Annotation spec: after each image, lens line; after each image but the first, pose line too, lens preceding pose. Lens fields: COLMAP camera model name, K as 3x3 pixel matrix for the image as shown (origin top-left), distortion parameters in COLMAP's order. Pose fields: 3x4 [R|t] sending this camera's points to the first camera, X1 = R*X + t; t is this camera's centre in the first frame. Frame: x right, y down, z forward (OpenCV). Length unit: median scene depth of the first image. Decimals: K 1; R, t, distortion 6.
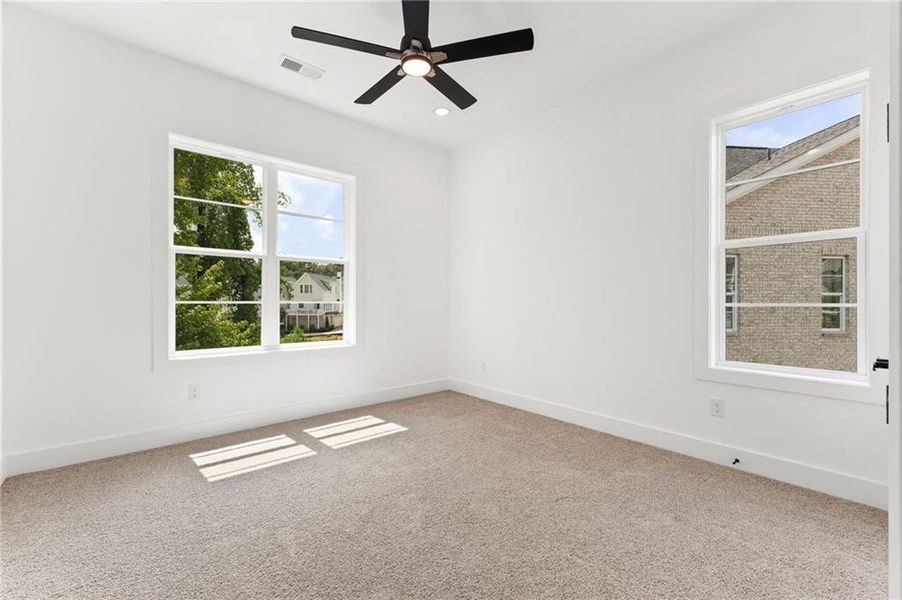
lens RADIAL K [[380.9, 0, 447.2], [0, 380.9, 298.3], [0, 0, 1]] dist [0.014642, 0.000217]
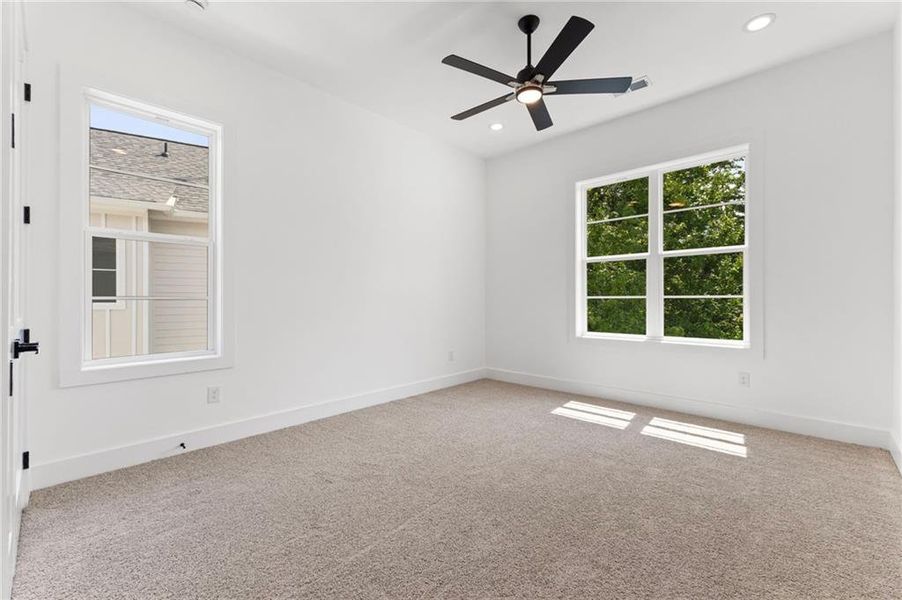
lens RADIAL K [[380.9, 0, 447.2], [0, 380.9, 298.3], [0, 0, 1]] dist [0.014642, 0.000217]
pose [[0.088756, -0.013039, -0.995968, 0.628322], [0.001990, 0.999915, -0.012914, 0.027756], [0.996051, -0.000836, 0.088775, 0.327310]]
